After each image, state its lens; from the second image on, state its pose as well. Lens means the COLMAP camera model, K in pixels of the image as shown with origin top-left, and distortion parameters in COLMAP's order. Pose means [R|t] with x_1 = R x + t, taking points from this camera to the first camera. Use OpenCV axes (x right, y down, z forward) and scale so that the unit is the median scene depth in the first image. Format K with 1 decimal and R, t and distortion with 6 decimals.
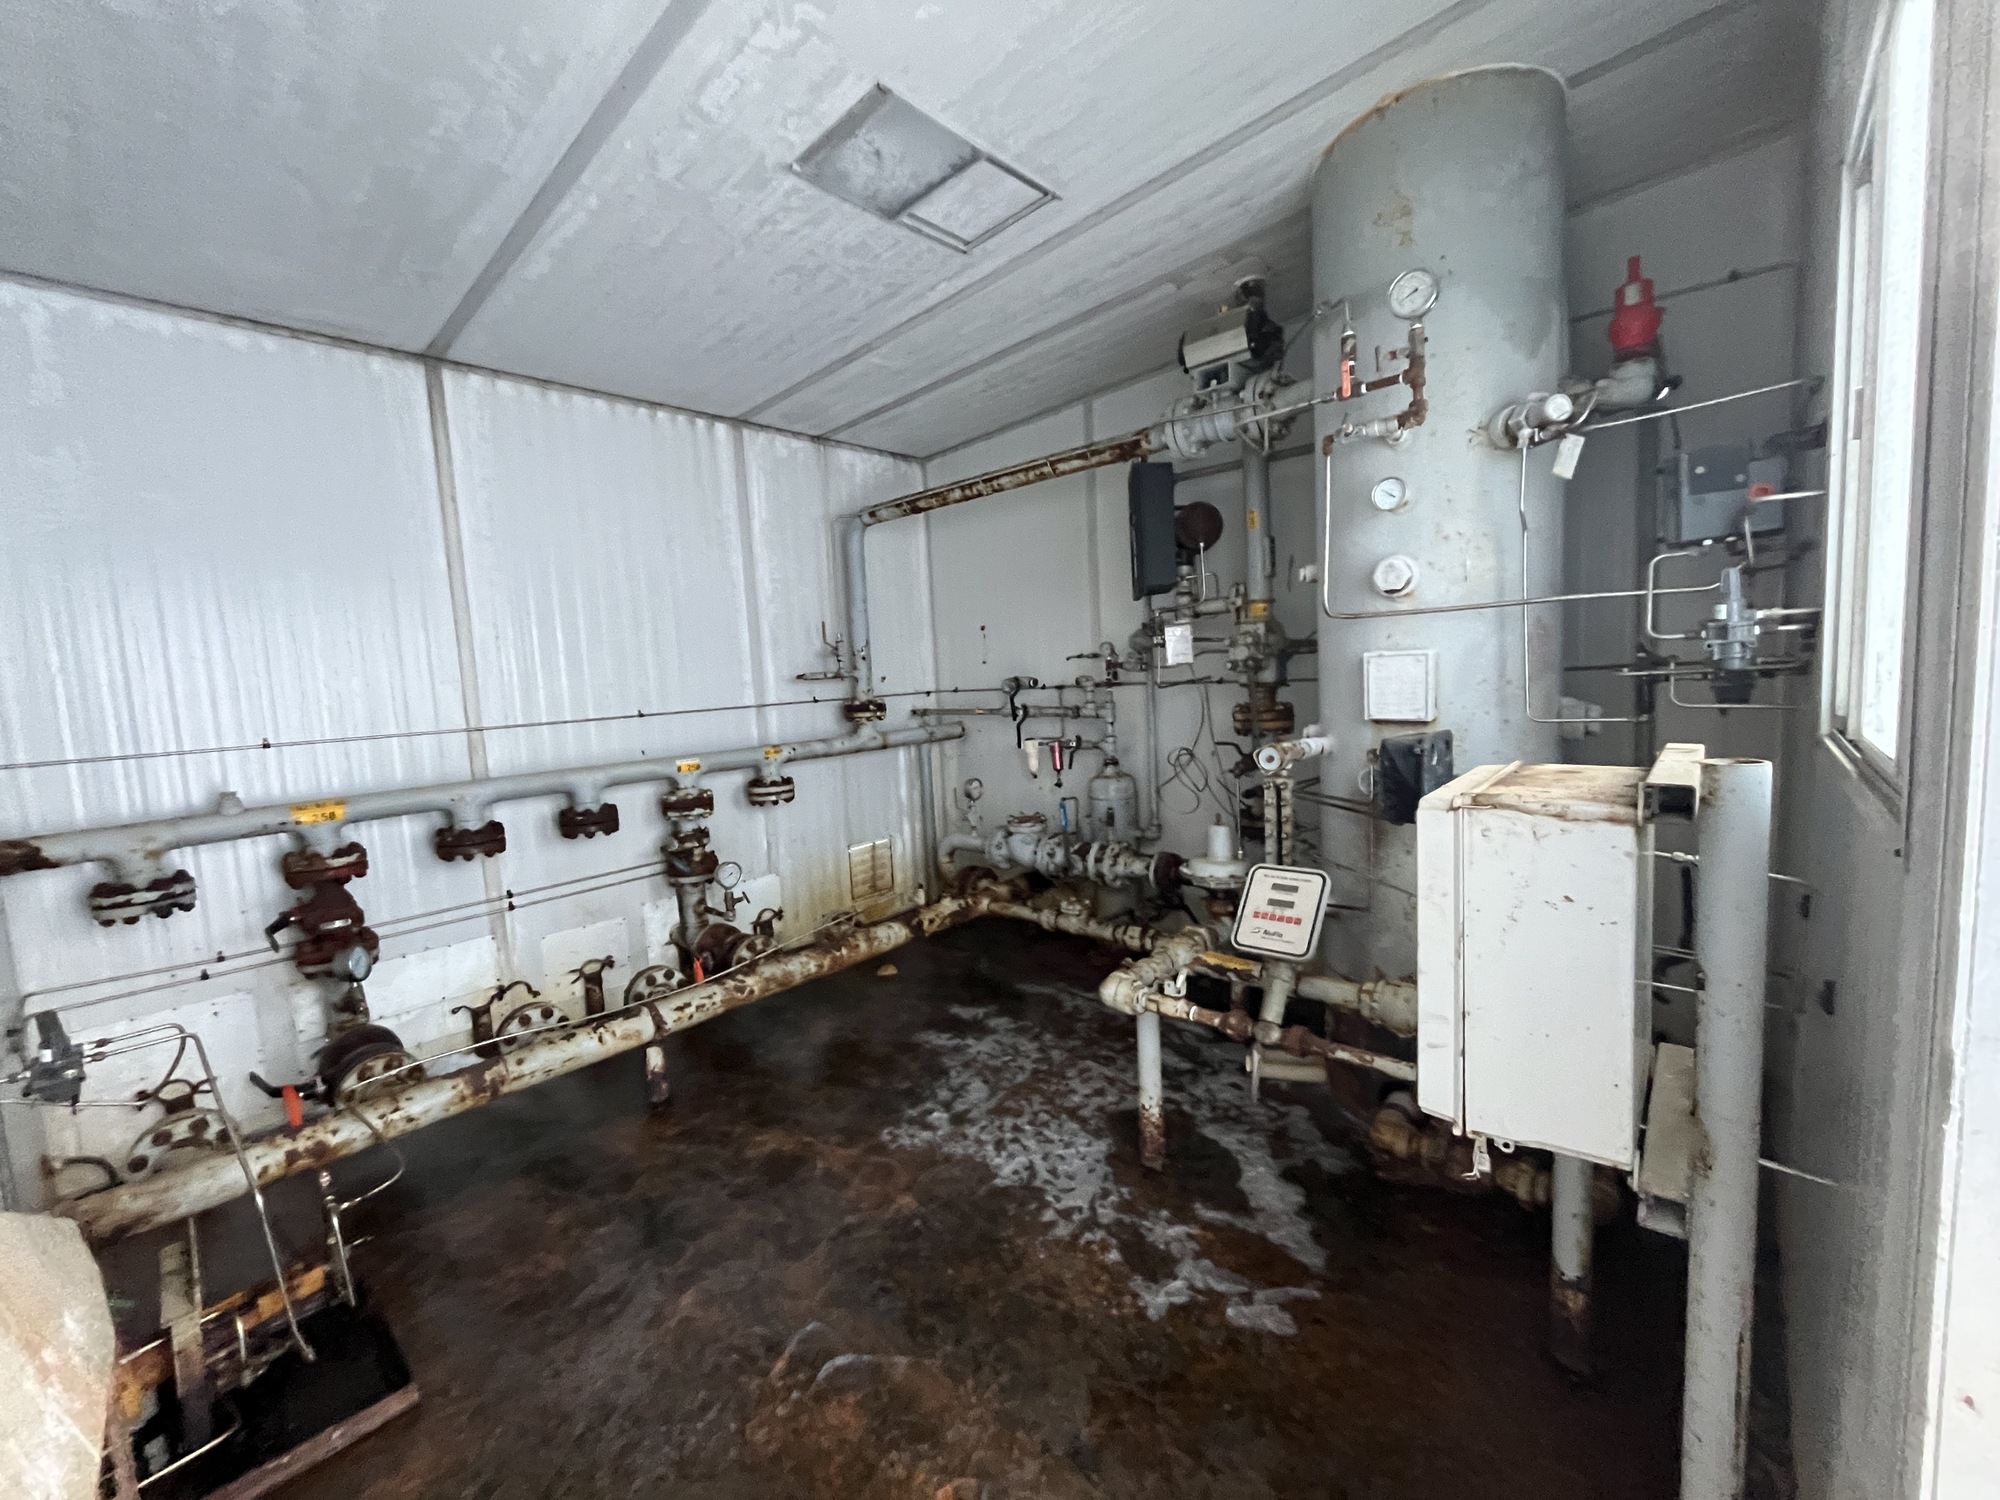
lens RADIAL K [[798.6, 0, 992.6], [0, 798.6, 741.0], [0, 0, 1]] dist [-0.004629, 0.000142]
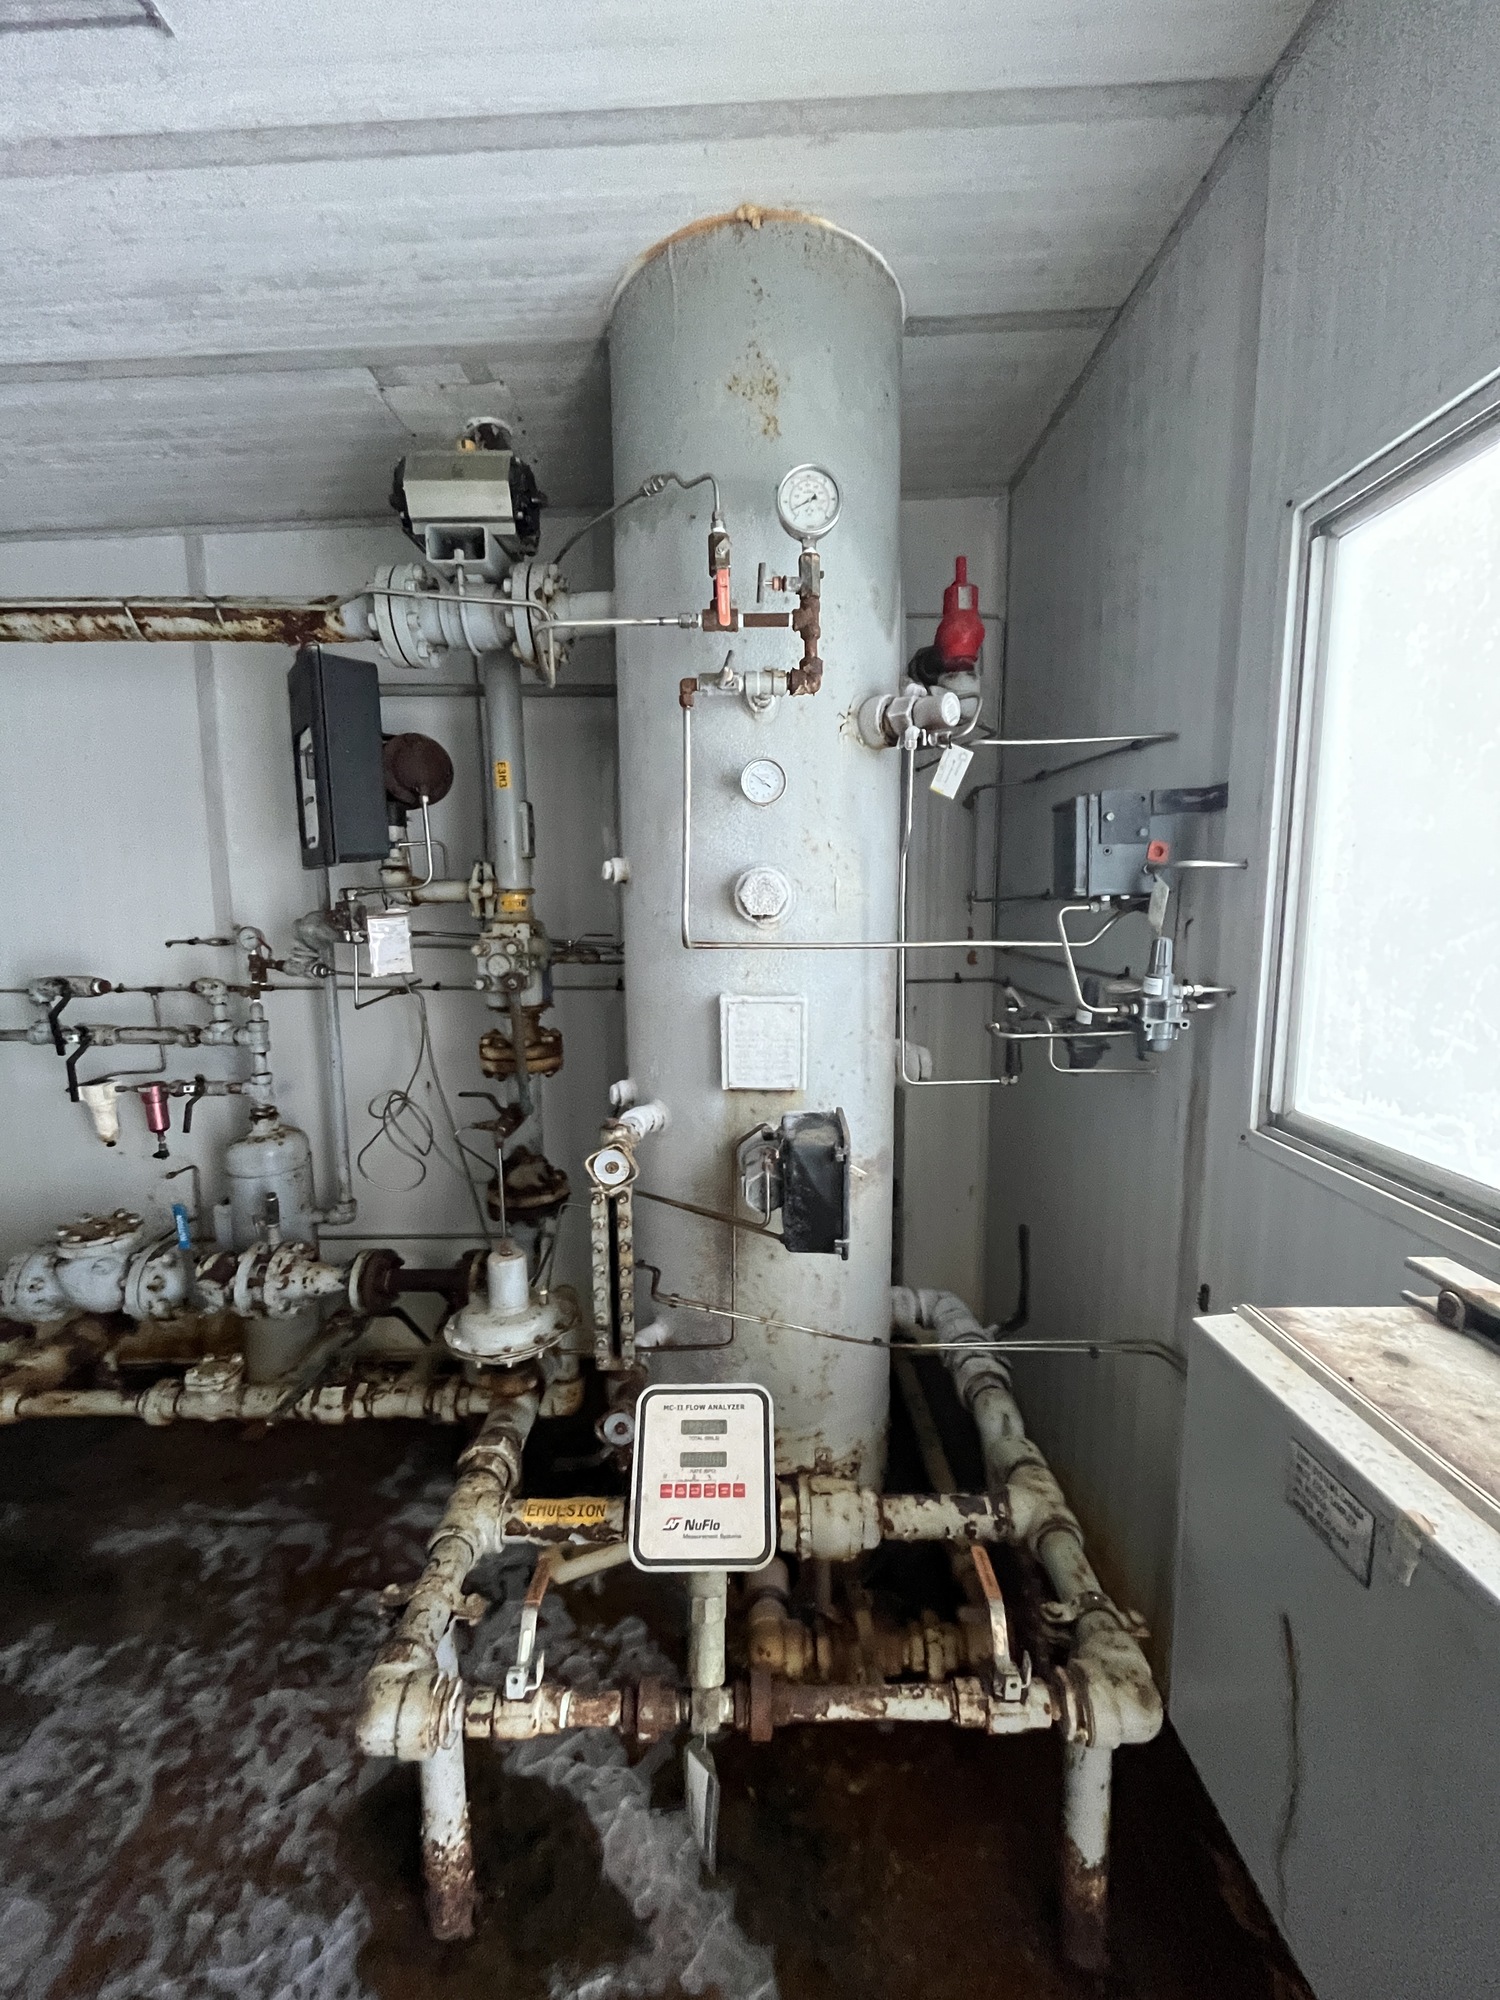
lens RADIAL K [[798.6, 0, 750.2], [0, 798.6, 991.0], [0, 0, 1]] dist [-0.004629, 0.000142]
pose [[0.727311, -0.036566, 0.685333, -0.005186], [0.027907, 0.999329, 0.023703, -0.146805], [-0.685741, 0.001886, 0.727844, 0.513777]]
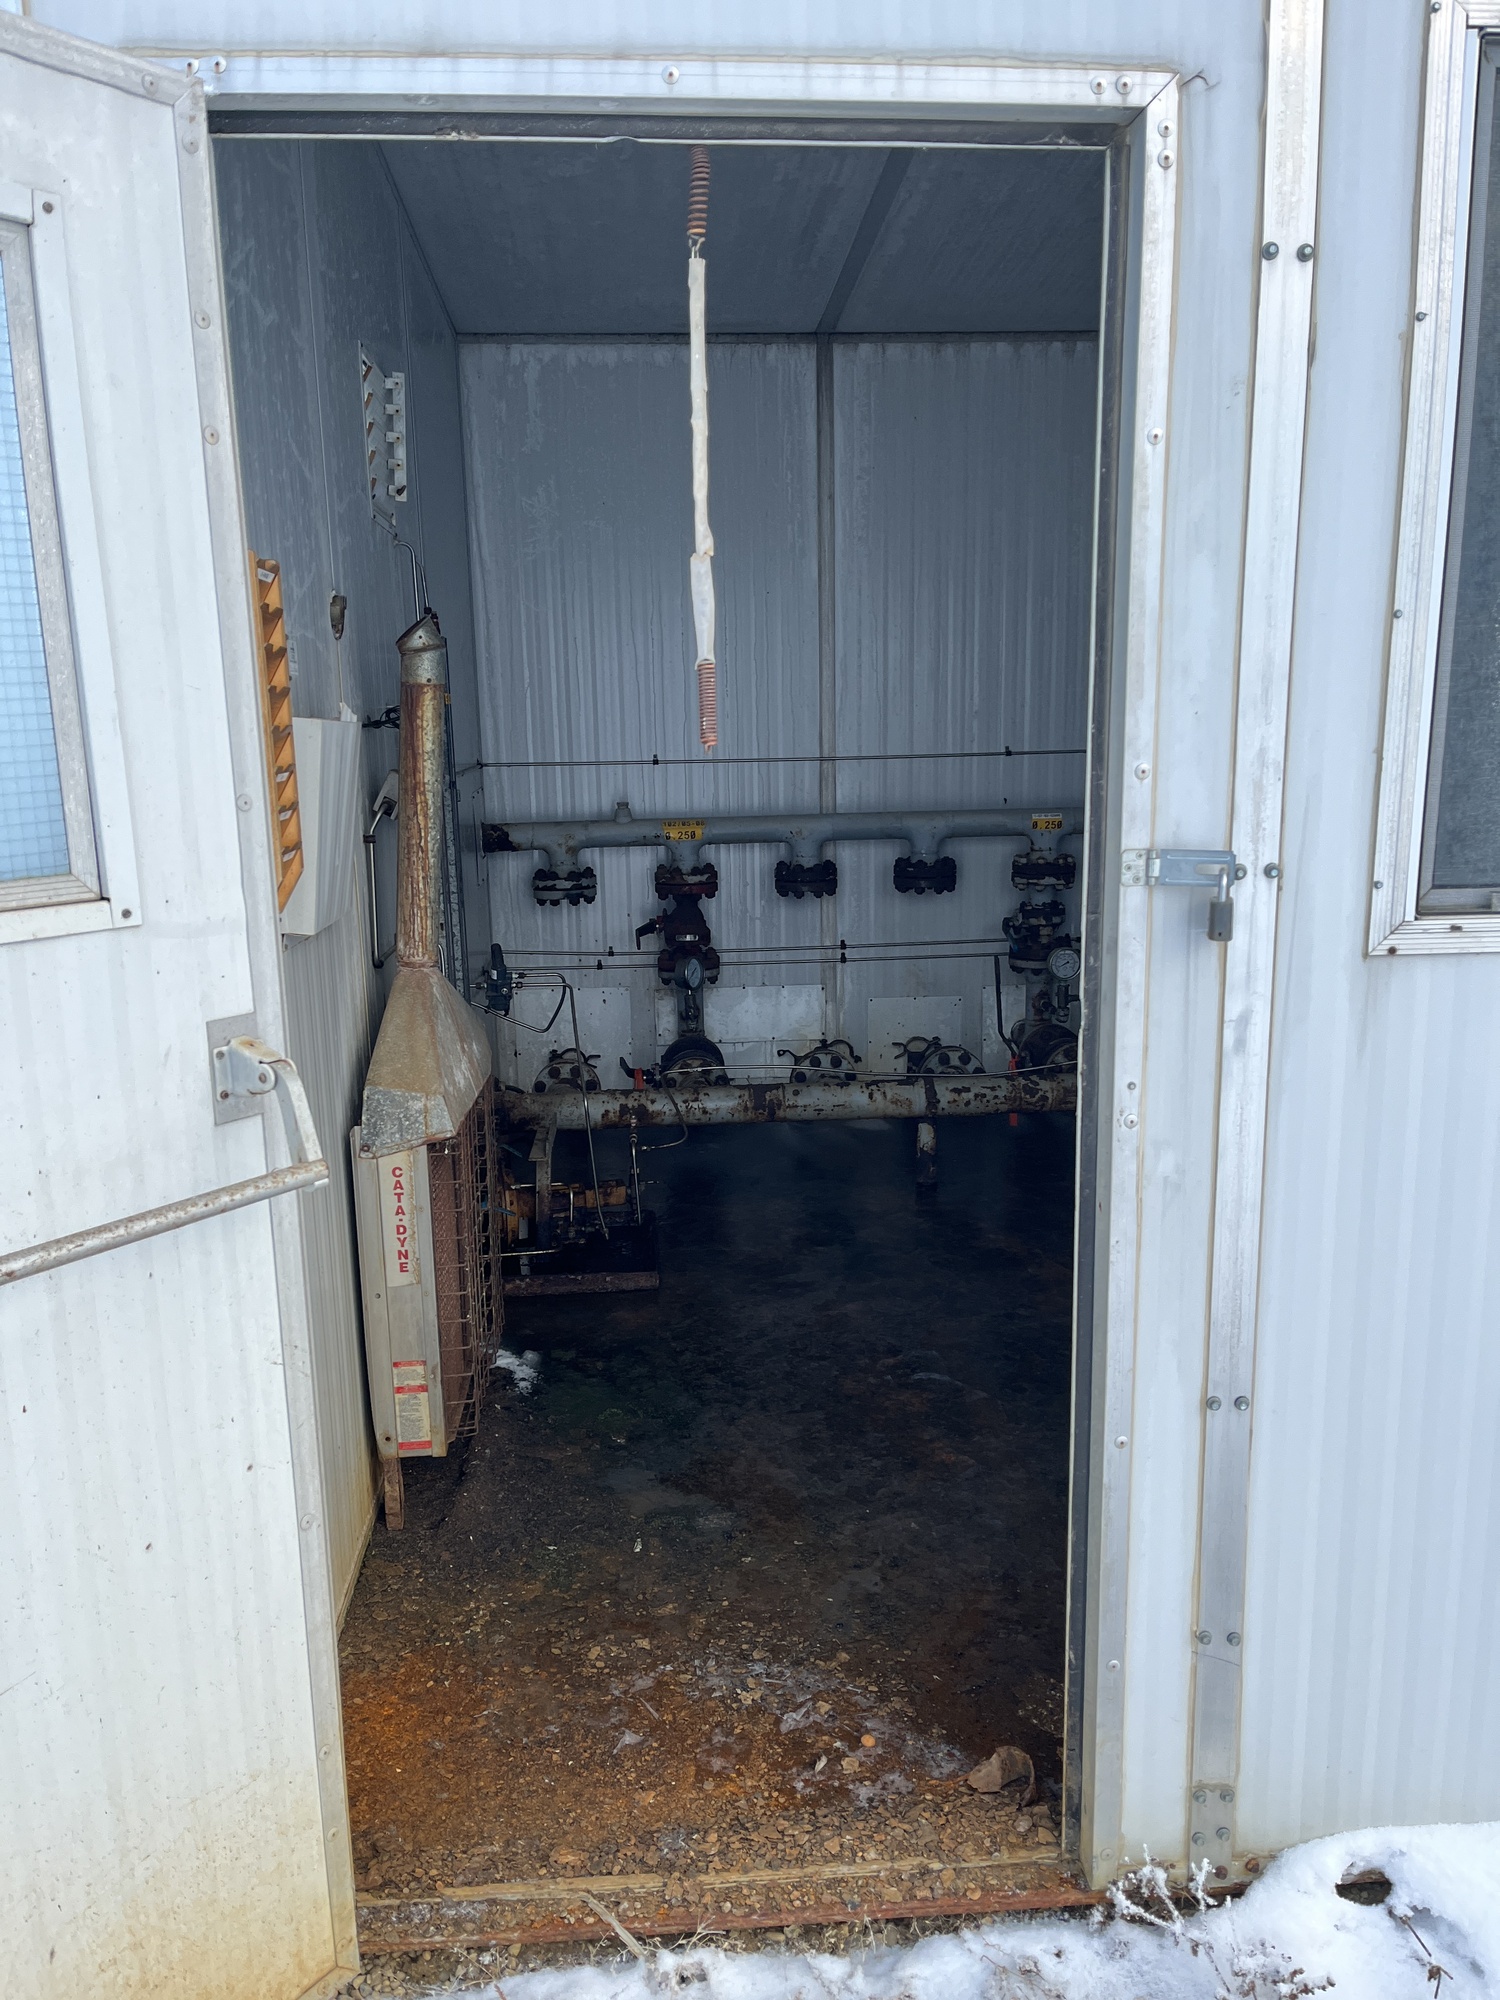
lens RADIAL K [[1494.3, 0, 754.0], [0, 1494.3, 999.7], [0, 0, 1]] dist [0.047787, -0.047595]
pose [[0.730383, 0.173607, -0.660607, 0.459825], [-0.083169, 0.982568, 0.166265, -0.020786], [0.677956, -0.066495, 0.732089, -0.322764]]
